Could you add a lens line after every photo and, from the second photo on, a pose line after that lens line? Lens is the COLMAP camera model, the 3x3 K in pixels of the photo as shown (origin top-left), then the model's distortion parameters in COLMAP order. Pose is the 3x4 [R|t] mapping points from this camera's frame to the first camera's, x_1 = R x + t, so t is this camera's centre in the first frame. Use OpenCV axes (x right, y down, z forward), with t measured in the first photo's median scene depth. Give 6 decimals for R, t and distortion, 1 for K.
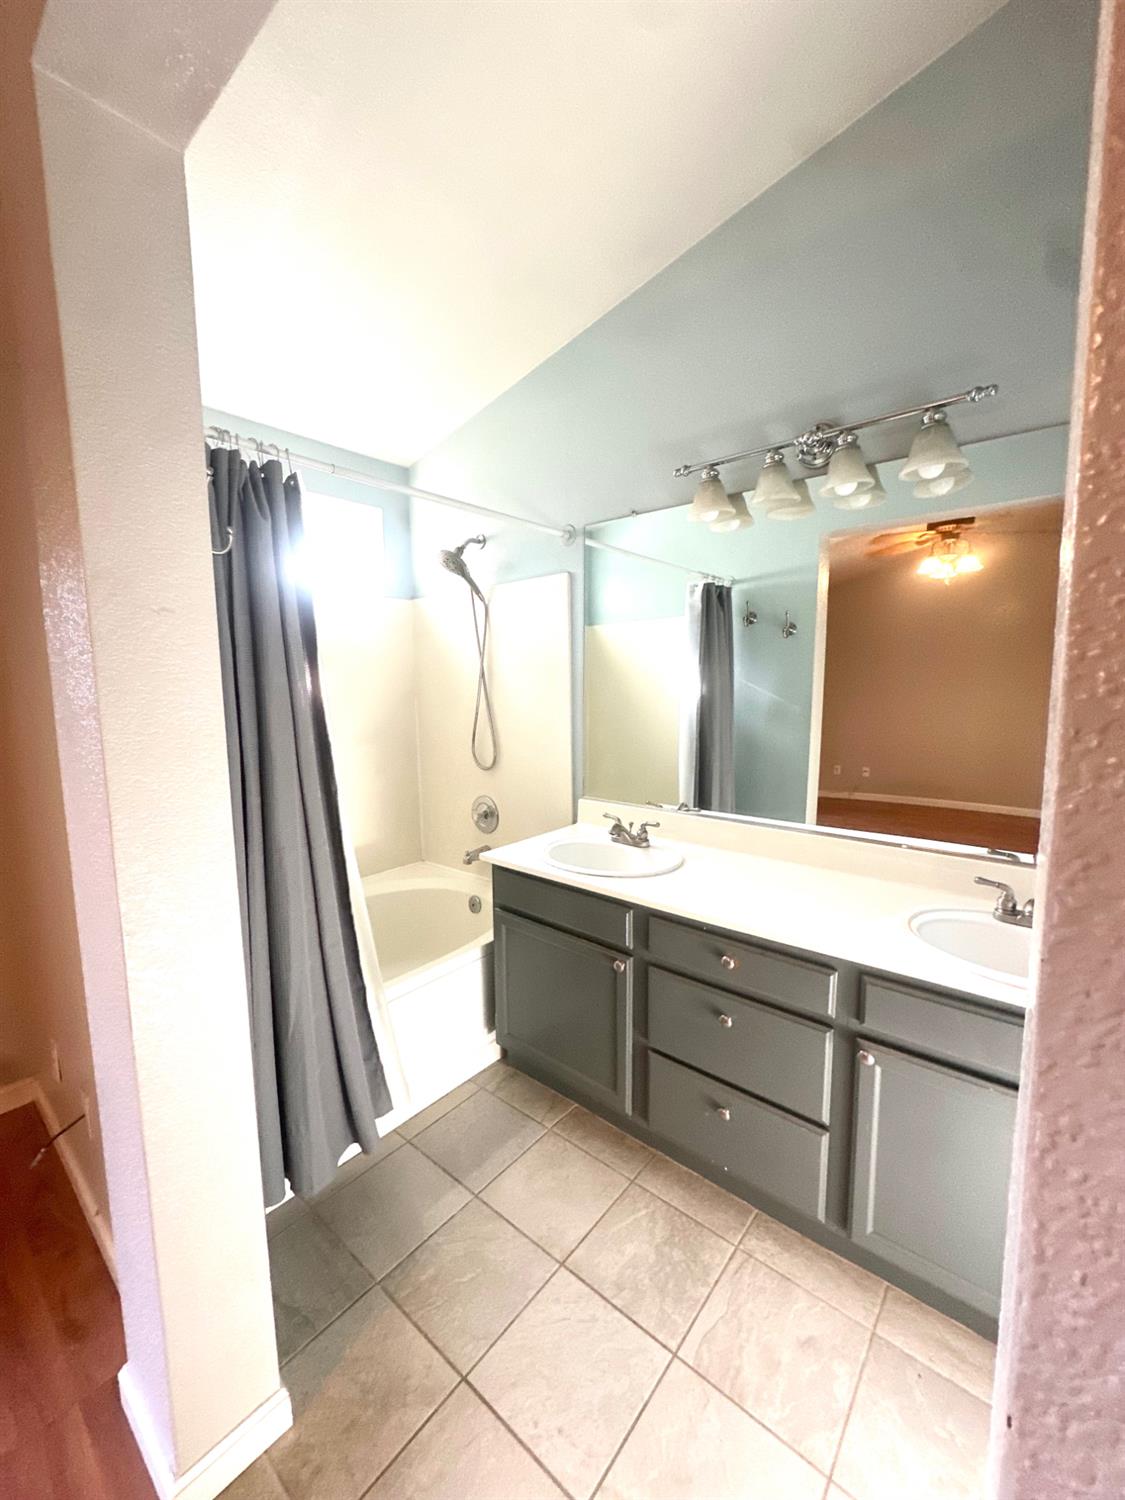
lens RADIAL K [[597.4, 0, 562.5], [0, 597.4, 750.0], [0, 0, 1]] dist [-0.001502, 0.000225]
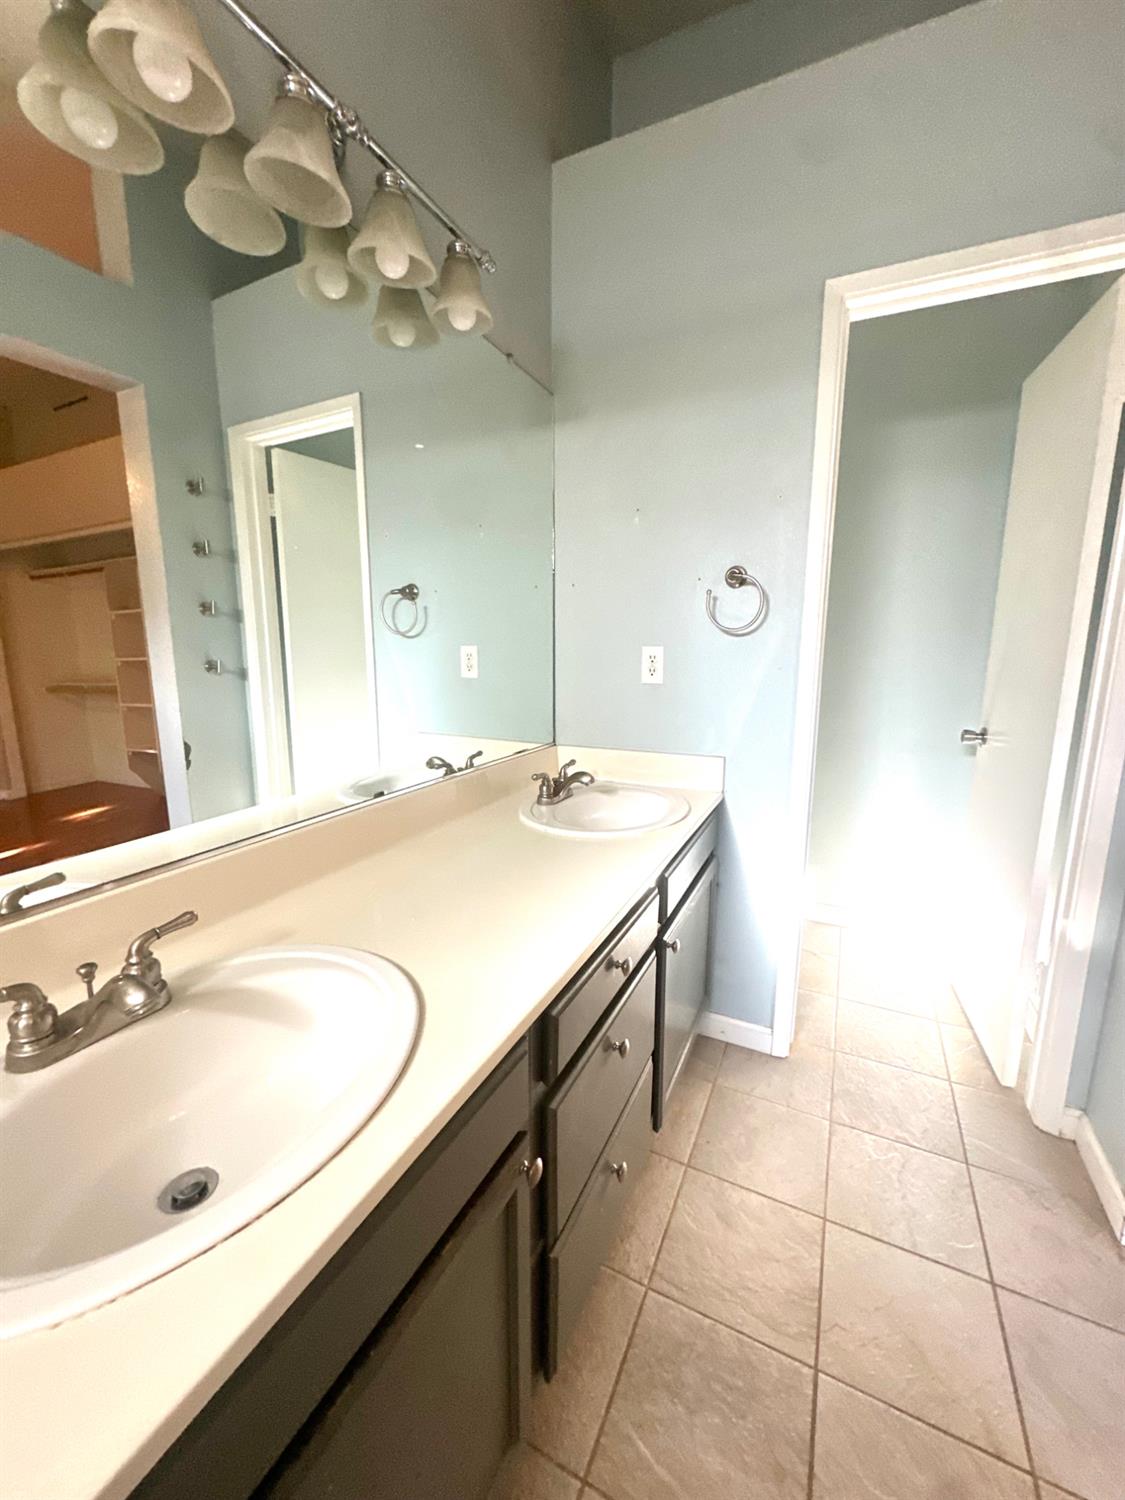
lens RADIAL K [[586.8, 0, 562.5], [0, 586.8, 750.0], [0, 0, 1]] dist [0.000159, 0.000212]
pose [[-0.239437, -0.149235, 0.959374, -0.333464], [0.115809, 0.976672, 0.180829, -0.029763], [-0.963980, 0.154402, -0.216568, 1.182213]]
